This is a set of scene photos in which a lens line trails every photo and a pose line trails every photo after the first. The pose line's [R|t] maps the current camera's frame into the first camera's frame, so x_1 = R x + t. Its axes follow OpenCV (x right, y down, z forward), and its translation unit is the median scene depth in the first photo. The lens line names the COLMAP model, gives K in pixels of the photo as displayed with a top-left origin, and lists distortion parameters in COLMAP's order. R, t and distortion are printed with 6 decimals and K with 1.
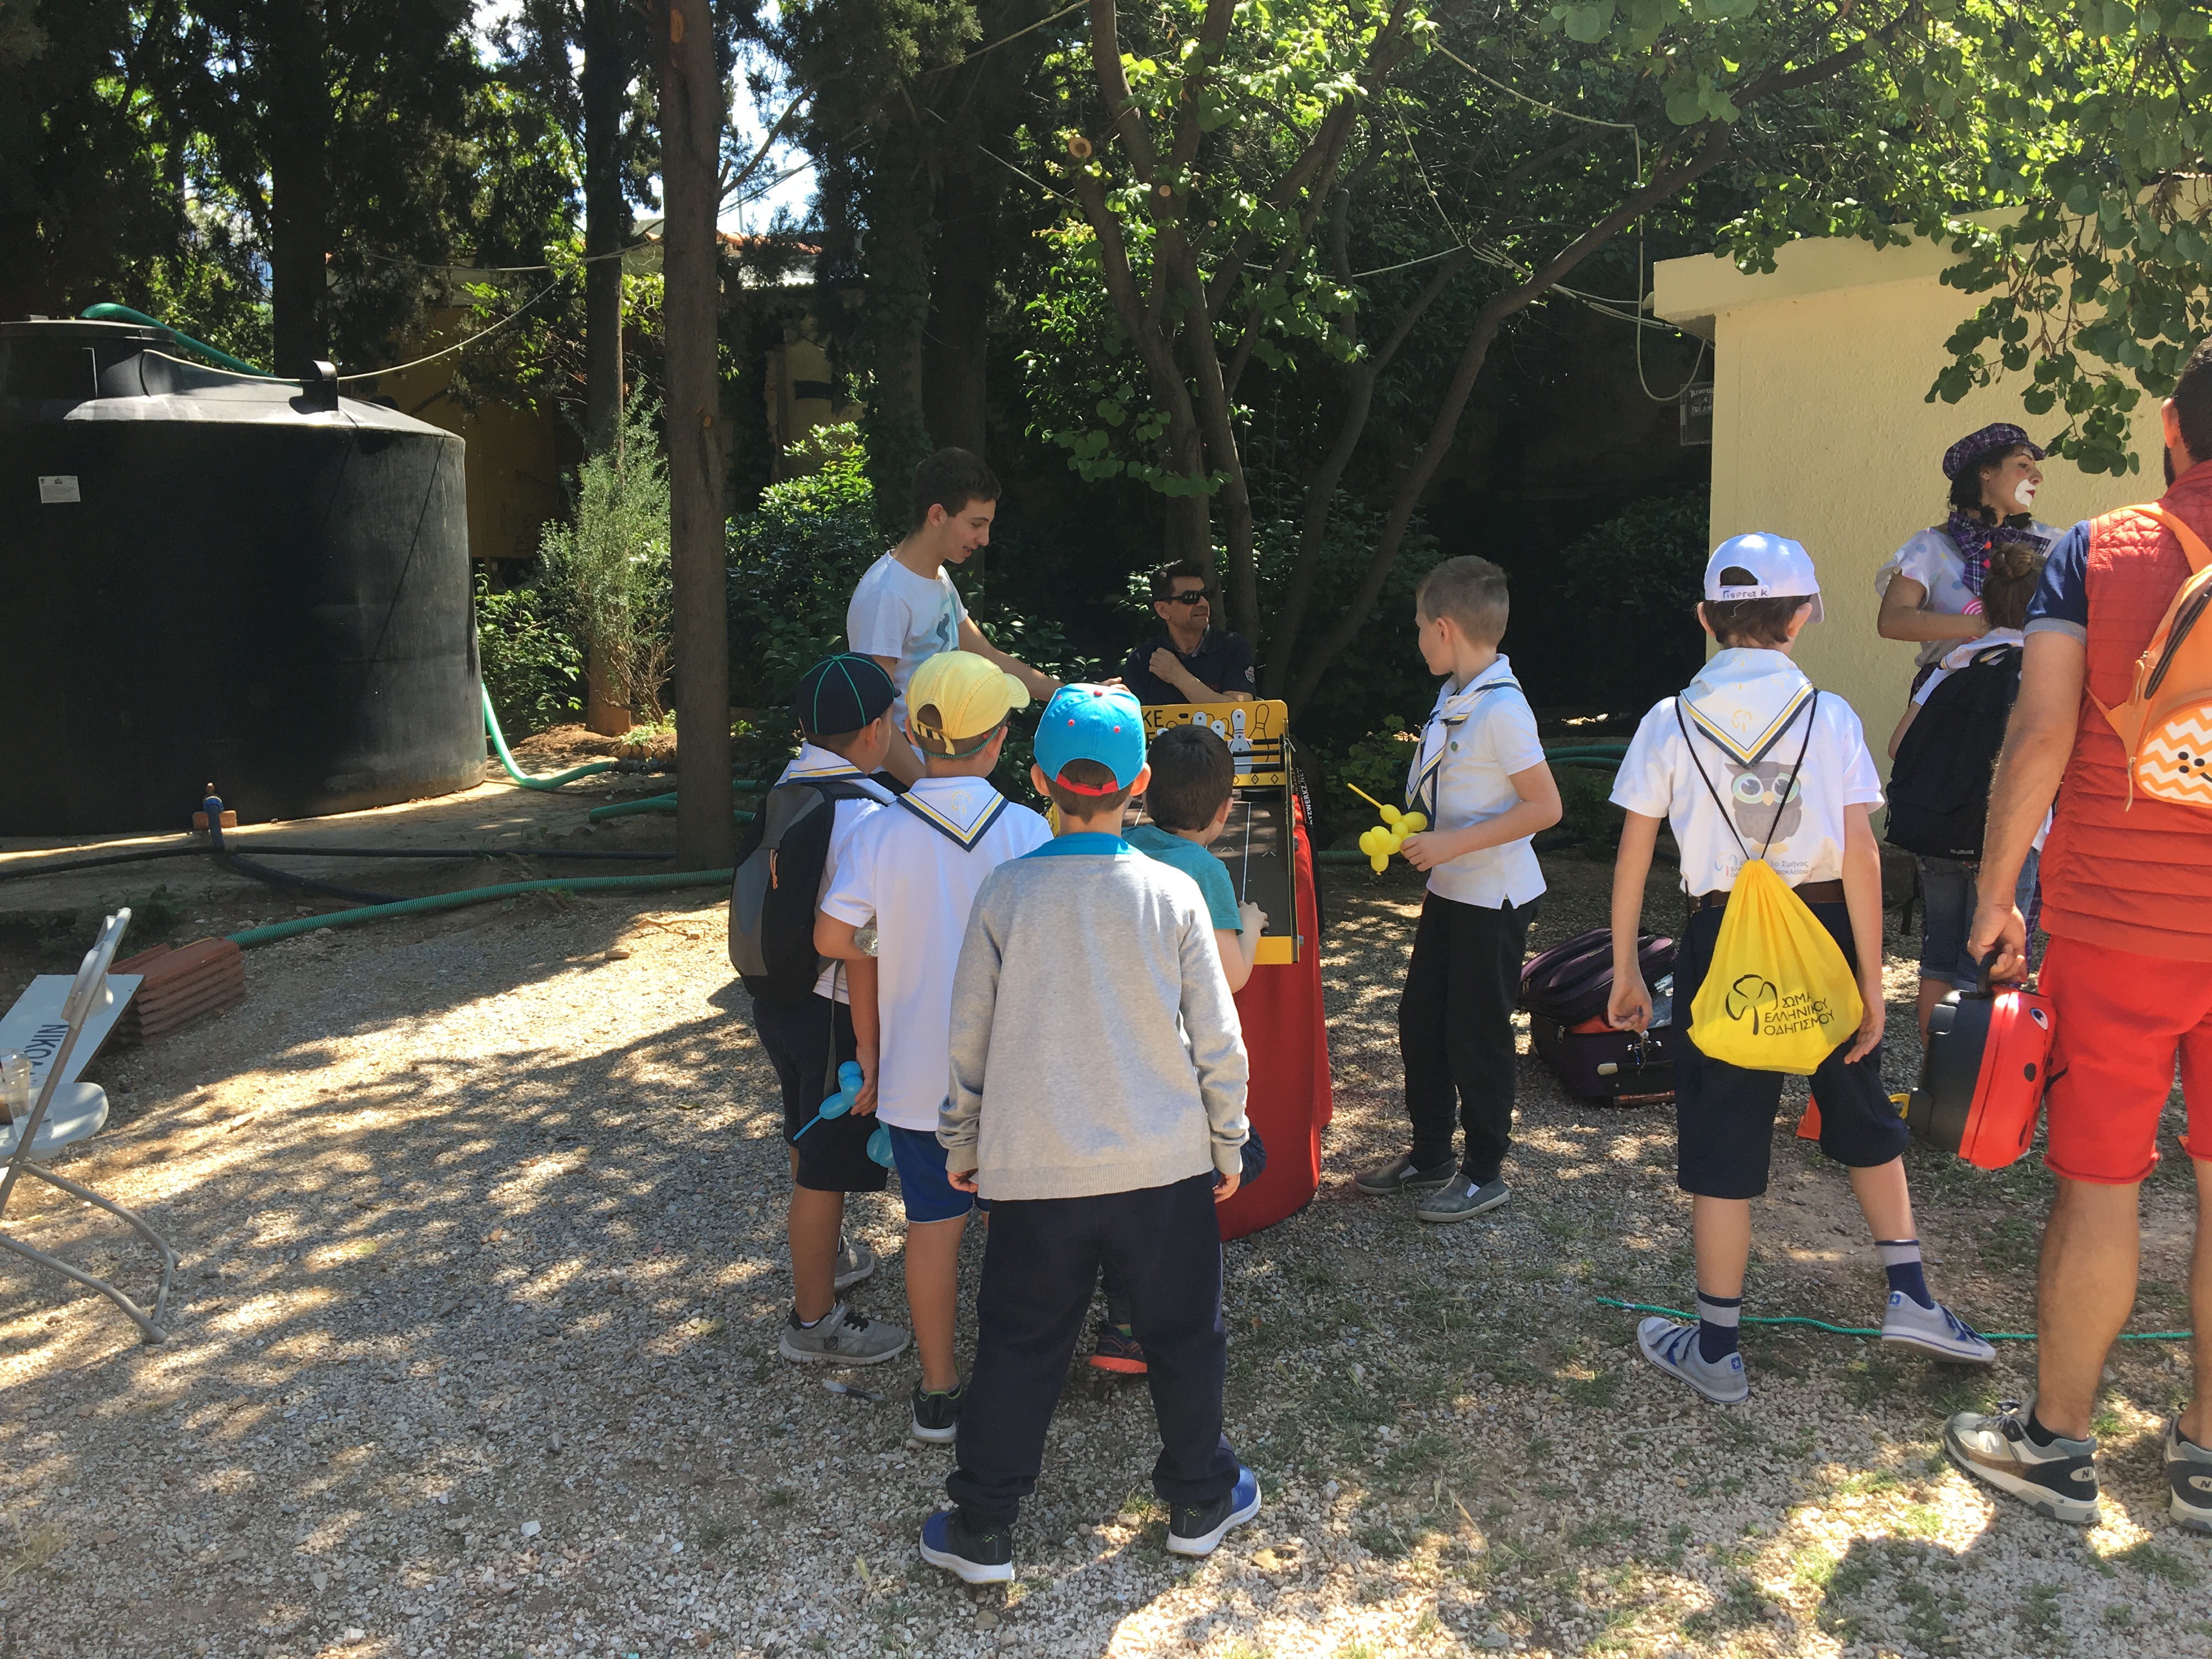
lens RADIAL K [[1919.5, 0, 1113.3], [0, 1919.5, 809.0], [0, 0, 1]] dist [0.078999, -0.109791]
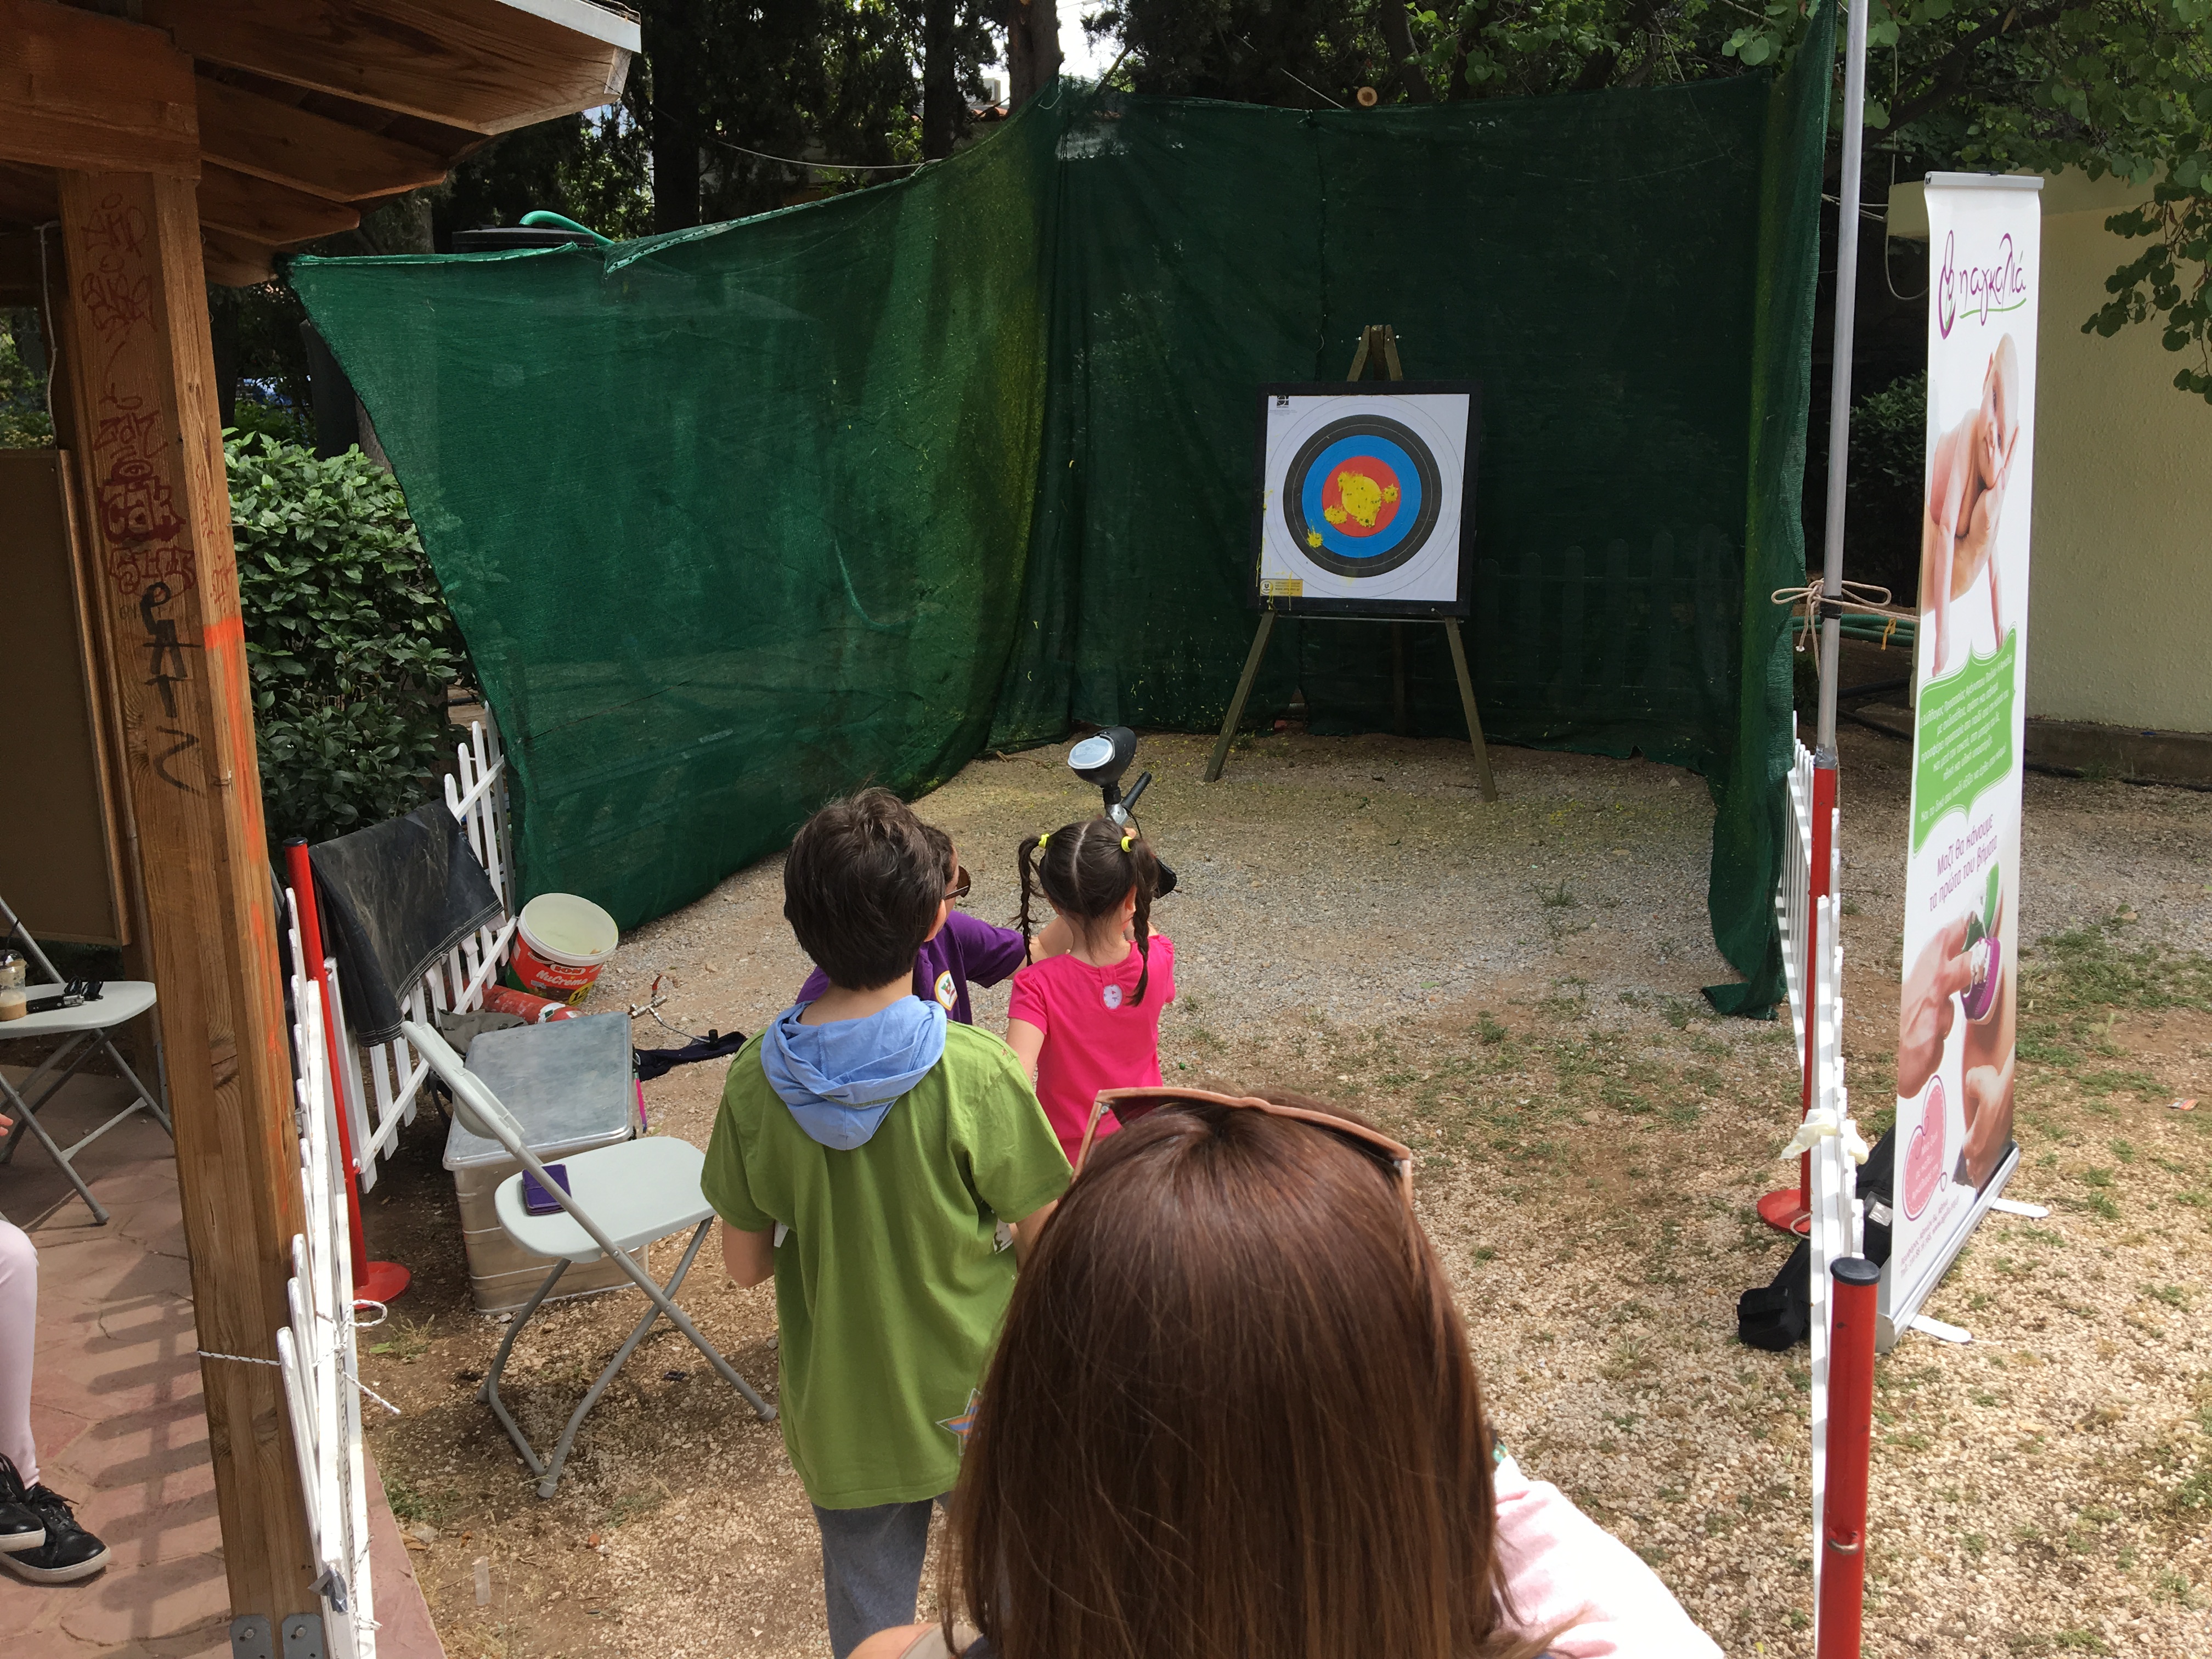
lens RADIAL K [[1919.5, 0, 1121.4], [0, 1919.5, 827.4], [0, 0, 1]] dist [0.078999, -0.109791]
pose [[0.989173, 0.030842, -0.143478, 0.009243], [-0.016546, 0.994871, 0.099786, -0.009307], [0.145820, -0.096331, 0.984610, -0.111296]]
